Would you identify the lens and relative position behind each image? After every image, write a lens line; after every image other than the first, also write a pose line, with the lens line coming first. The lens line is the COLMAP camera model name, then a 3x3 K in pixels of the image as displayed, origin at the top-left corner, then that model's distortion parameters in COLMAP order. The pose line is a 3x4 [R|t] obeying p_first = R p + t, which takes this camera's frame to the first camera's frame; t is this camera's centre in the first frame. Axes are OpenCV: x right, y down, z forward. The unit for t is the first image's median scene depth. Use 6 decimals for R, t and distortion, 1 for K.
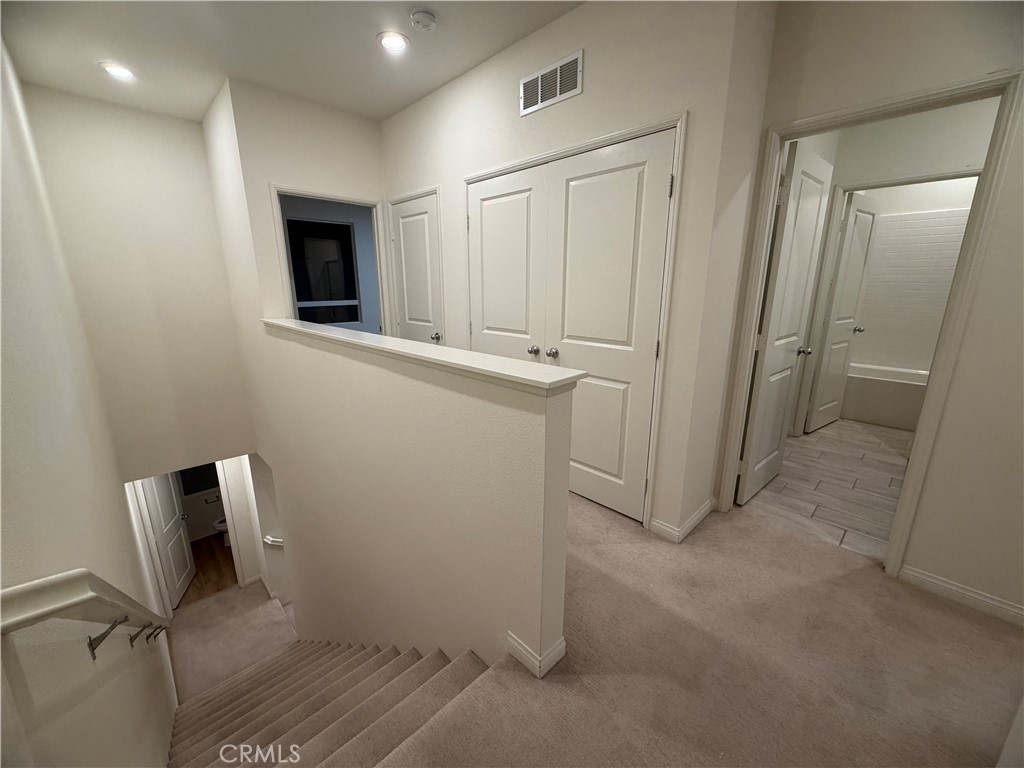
lens RADIAL K [[405.6, 0, 510.2], [0, 405.6, 383.9], [0, 0, 1]] dist [-0.001102, -0.000277]
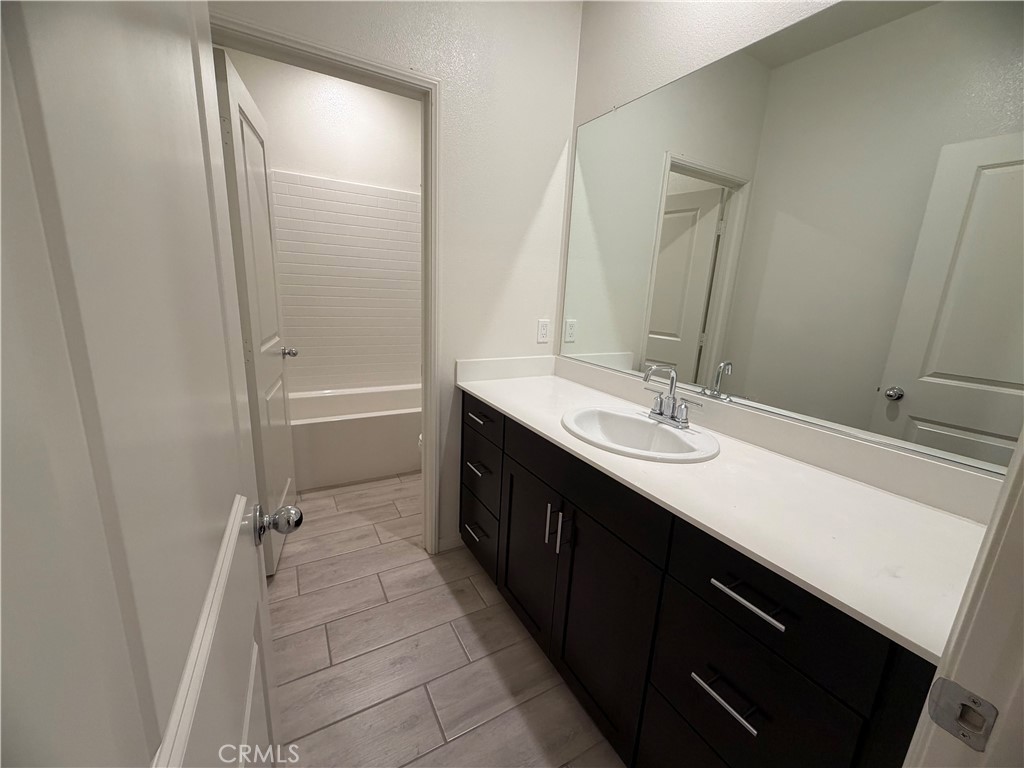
lens RADIAL K [[405.6, 0, 510.2], [0, 405.6, 383.9], [0, 0, 1]] dist [-0.001102, -0.000277]
pose [[0.252559, -0.194796, 0.947770, 0.367533], [0.181288, 0.971705, 0.151406, -0.122119], [-0.950446, 0.133581, 0.280727, 0.531767]]
